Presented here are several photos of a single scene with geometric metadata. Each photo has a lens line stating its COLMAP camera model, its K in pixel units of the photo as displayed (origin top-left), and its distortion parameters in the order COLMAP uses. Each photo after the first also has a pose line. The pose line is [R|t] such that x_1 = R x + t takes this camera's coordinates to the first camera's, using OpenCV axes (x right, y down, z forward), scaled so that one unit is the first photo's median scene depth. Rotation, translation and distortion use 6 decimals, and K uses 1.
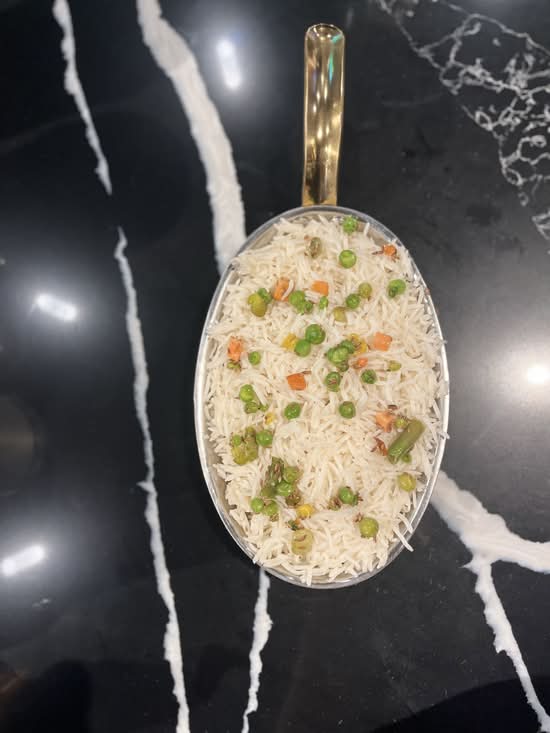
lens RADIAL K [[581.3, 0, 274.4], [0, 581.3, 369.7], [0, 0, 1]] dist [0.068694, -0.134067]
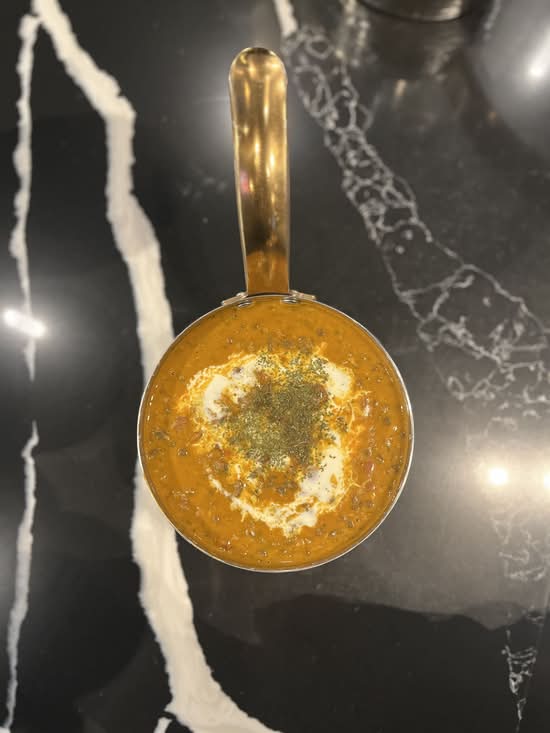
lens RADIAL K [[581.3, 0, 276.2], [0, 581.3, 360.8], [0, 0, 1]] dist [0.068694, -0.134067]
pose [[0.981140, 0.189560, 0.037830, 0.042011], [-0.187871, 0.981202, -0.044116, -0.376028], [-0.045481, 0.036177, 0.998310, 0.107230]]
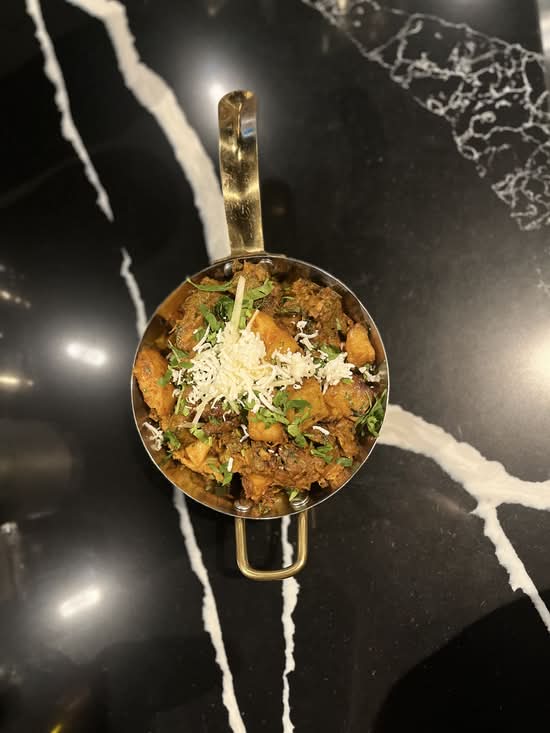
lens RADIAL K [[581.3, 0, 272.8], [0, 581.3, 369.6], [0, 0, 1]] dist [0.068694, -0.134067]
pose [[0.990558, -0.124988, -0.056321, 0.055842], [0.121904, 0.991004, -0.055235, 0.086565], [0.062718, 0.047848, 0.996884, -0.090841]]
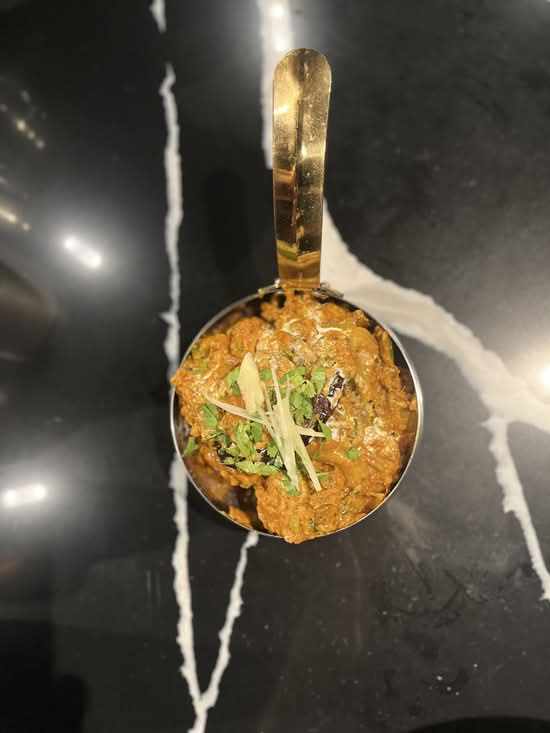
lens RADIAL K [[581.3, 0, 272.6], [0, 581.3, 371.1], [0, 0, 1]] dist [0.068694, -0.134067]
pose [[0.993866, 0.107742, -0.024940, -0.007983], [-0.107659, 0.994177, 0.004647, 0.262881], [0.025296, -0.001933, 0.999678, 0.006412]]
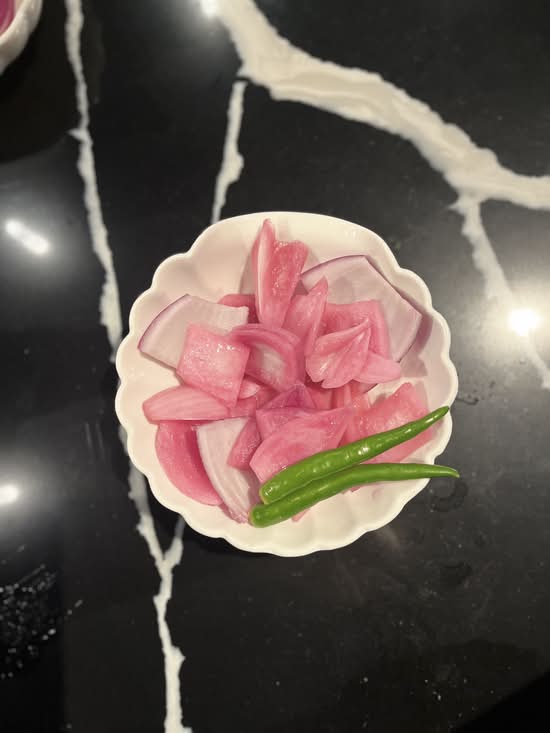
lens RADIAL K [[581.3, 0, 273.7], [0, 581.3, 372.3], [0, 0, 1]] dist [0.068694, -0.134067]
pose [[0.999690, -0.005427, 0.024296, 0.041222], [0.005312, 0.999974, 0.004829, 0.537467], [-0.024322, -0.004699, 0.999693, 0.135759]]
